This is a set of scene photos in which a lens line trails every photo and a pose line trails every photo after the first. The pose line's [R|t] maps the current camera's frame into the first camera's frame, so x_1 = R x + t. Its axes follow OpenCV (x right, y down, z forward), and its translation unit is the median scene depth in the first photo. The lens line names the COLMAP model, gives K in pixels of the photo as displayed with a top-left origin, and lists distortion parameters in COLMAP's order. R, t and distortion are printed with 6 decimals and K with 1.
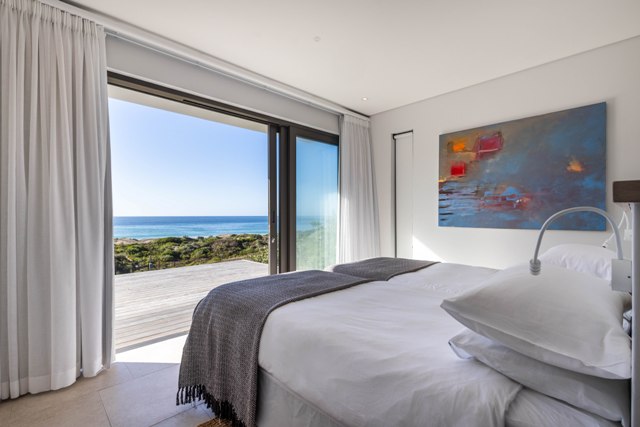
lens RADIAL K [[296.0, 0, 317.2], [0, 296.0, 211.7], [0, 0, 1]] dist [0.011865, -0.001257]
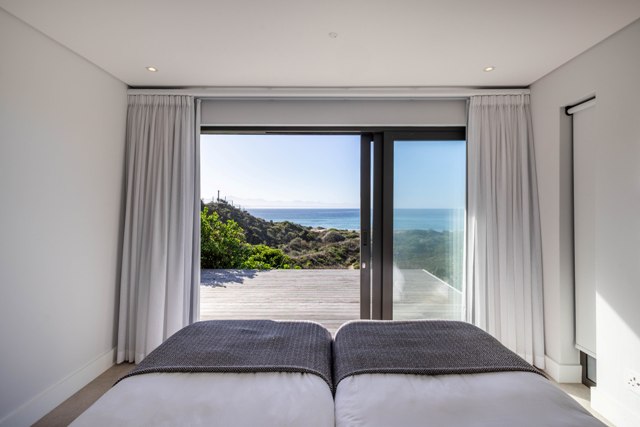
lens RADIAL K [[296.0, 0, 324.6], [0, 296.0, 195.7], [0, 0, 1]] dist [0.011865, -0.001257]
pose [[0.716553, -0.025025, -0.697084, 0.327153], [0.004203, 0.999493, -0.031561, -0.070298], [0.697520, 0.019685, 0.716295, 0.250065]]
